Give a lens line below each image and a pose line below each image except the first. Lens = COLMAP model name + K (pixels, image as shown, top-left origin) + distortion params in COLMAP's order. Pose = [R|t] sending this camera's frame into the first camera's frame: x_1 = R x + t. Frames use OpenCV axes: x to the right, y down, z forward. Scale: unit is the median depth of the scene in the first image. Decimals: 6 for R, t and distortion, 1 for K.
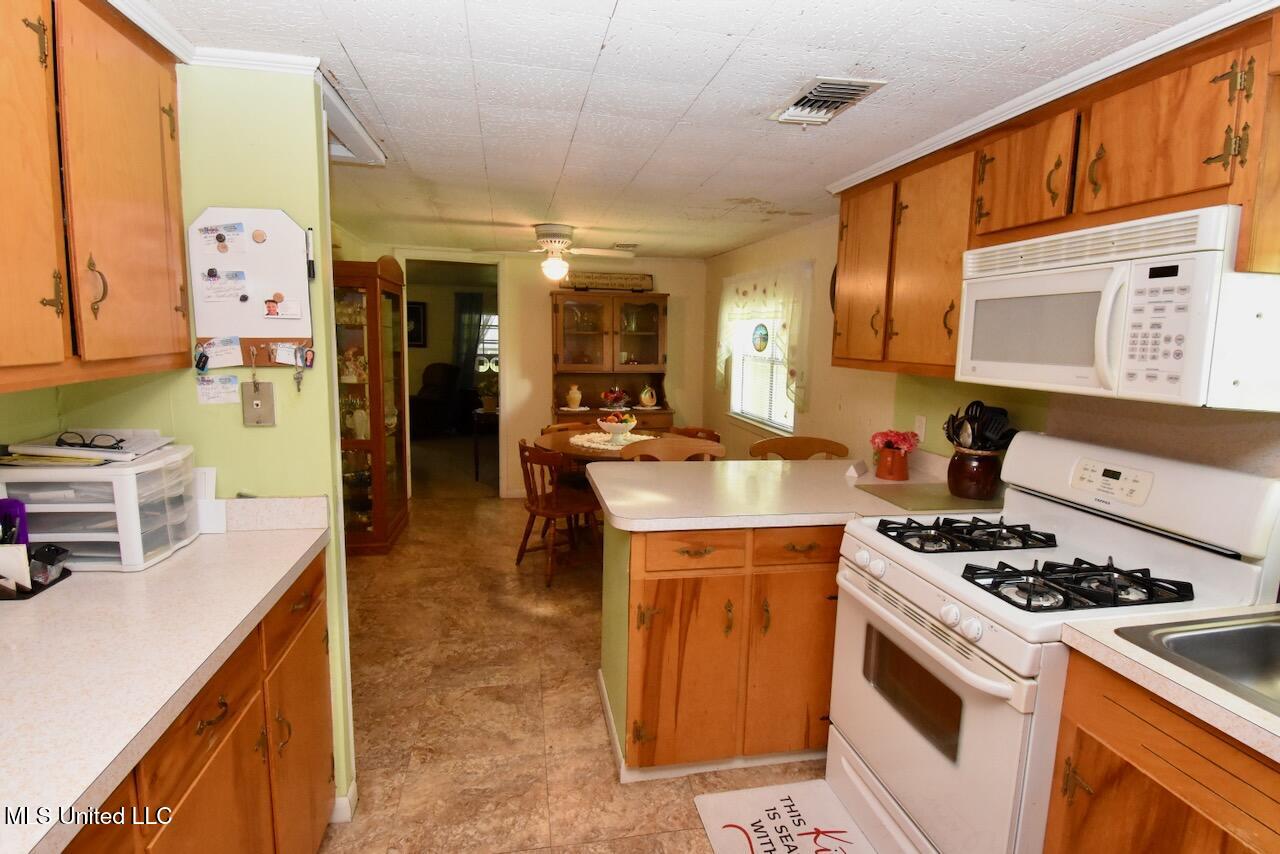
lens RADIAL K [[652.7, 0, 640.0], [0, 652.7, 427.0], [0, 0, 1]] dist [0.015716, -0.025823]
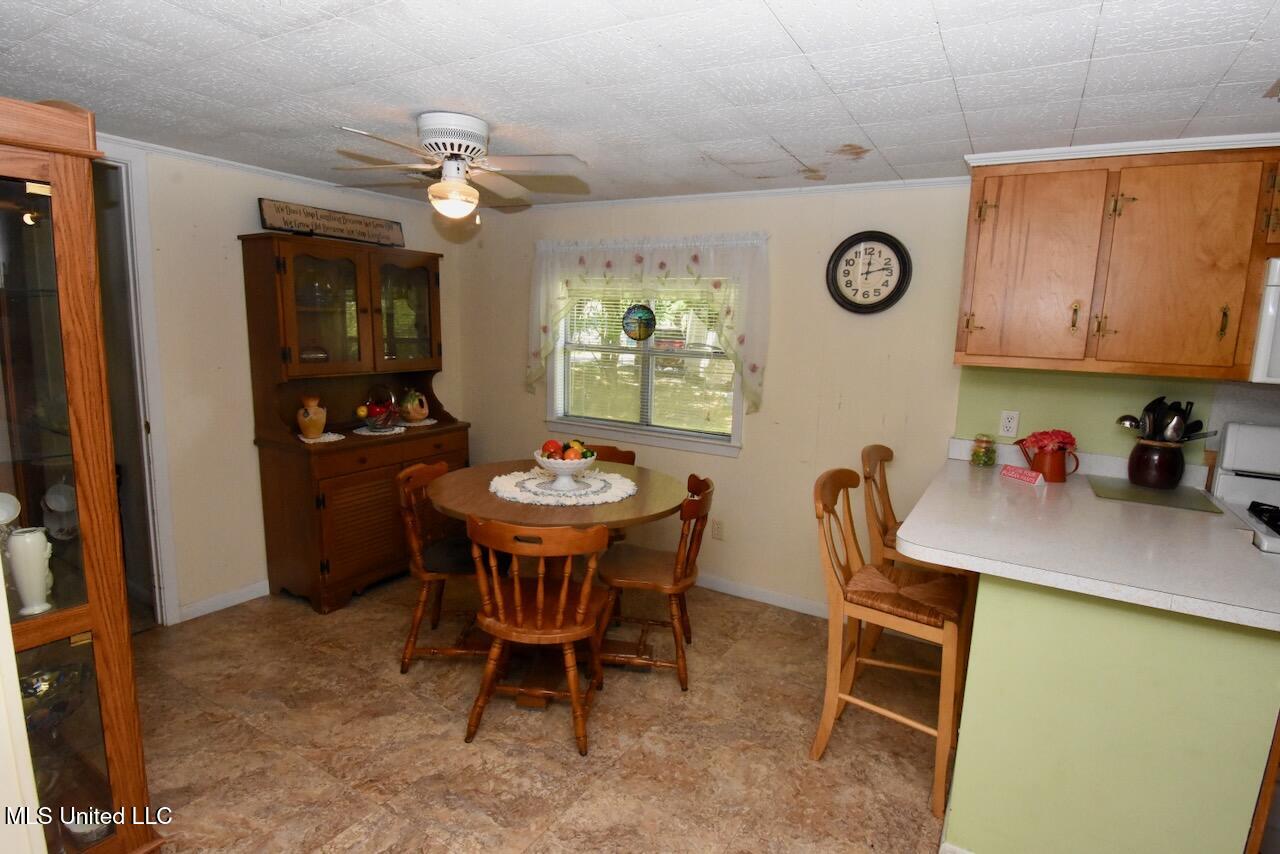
lens RADIAL K [[652.7, 0, 640.0], [0, 652.7, 427.0], [0, 0, 1]] dist [0.015716, -0.025823]
pose [[0.658866, -0.118259, 0.742907, -0.345005], [0.084596, 0.992949, 0.083036, -0.062853], [-0.747489, 0.008138, 0.664225, 0.386407]]
